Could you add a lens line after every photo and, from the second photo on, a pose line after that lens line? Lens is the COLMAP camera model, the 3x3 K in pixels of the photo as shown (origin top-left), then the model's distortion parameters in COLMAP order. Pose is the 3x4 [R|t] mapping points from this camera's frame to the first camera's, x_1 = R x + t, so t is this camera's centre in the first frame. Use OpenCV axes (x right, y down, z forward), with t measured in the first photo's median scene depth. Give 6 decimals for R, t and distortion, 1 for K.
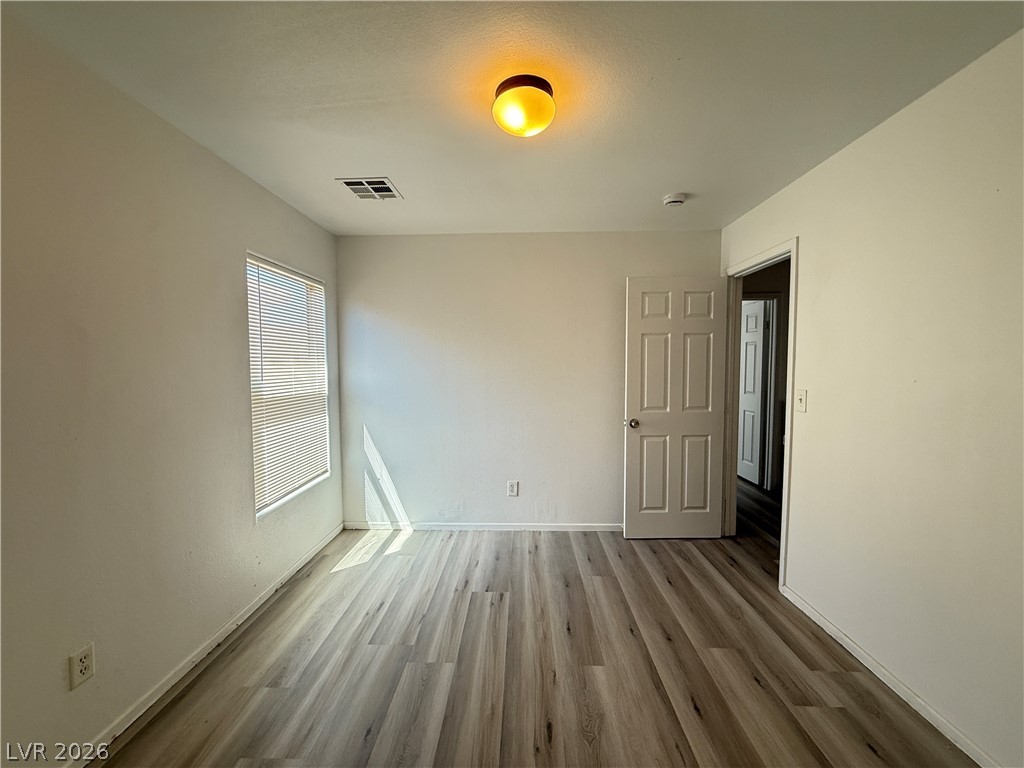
lens RADIAL K [[408.1, 0, 509.5], [0, 408.1, 385.9], [0, 0, 1]] dist [-0.000943, 0.000050]
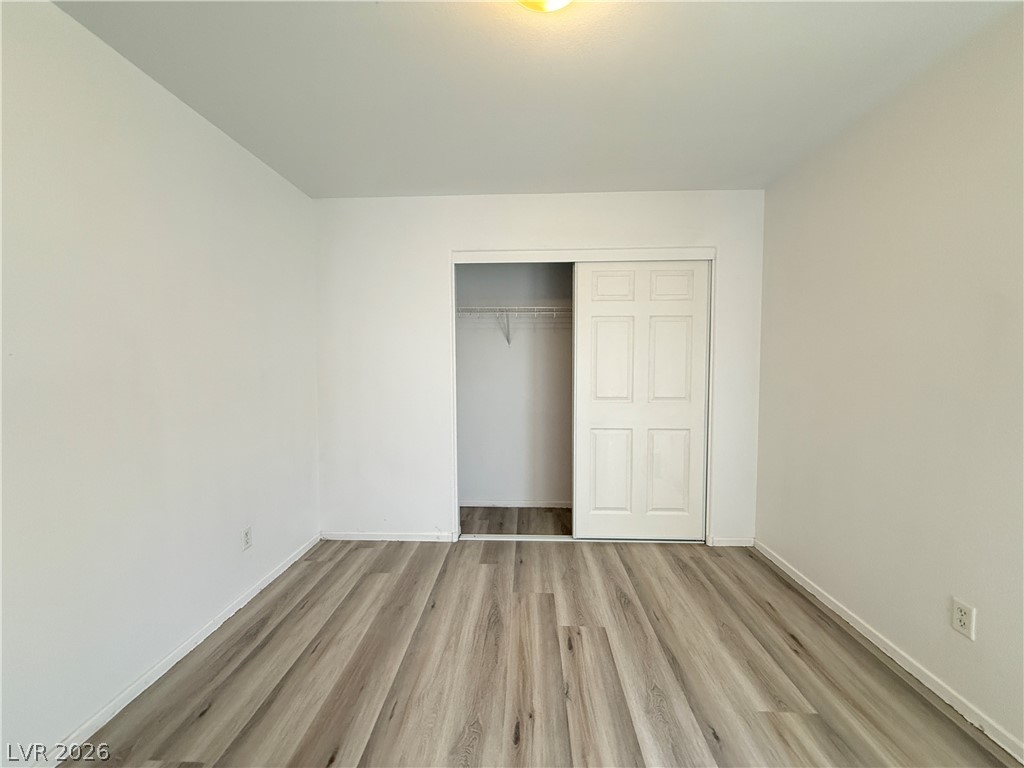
lens RADIAL K [[408.1, 0, 509.5], [0, 408.1, 385.9], [0, 0, 1]] dist [-0.000943, 0.000050]
pose [[-0.999892, 0.005156, 0.013780, 0.098093], [0.006530, 0.994806, 0.101579, -0.024108], [-0.013184, 0.101658, -0.994732, 1.829519]]
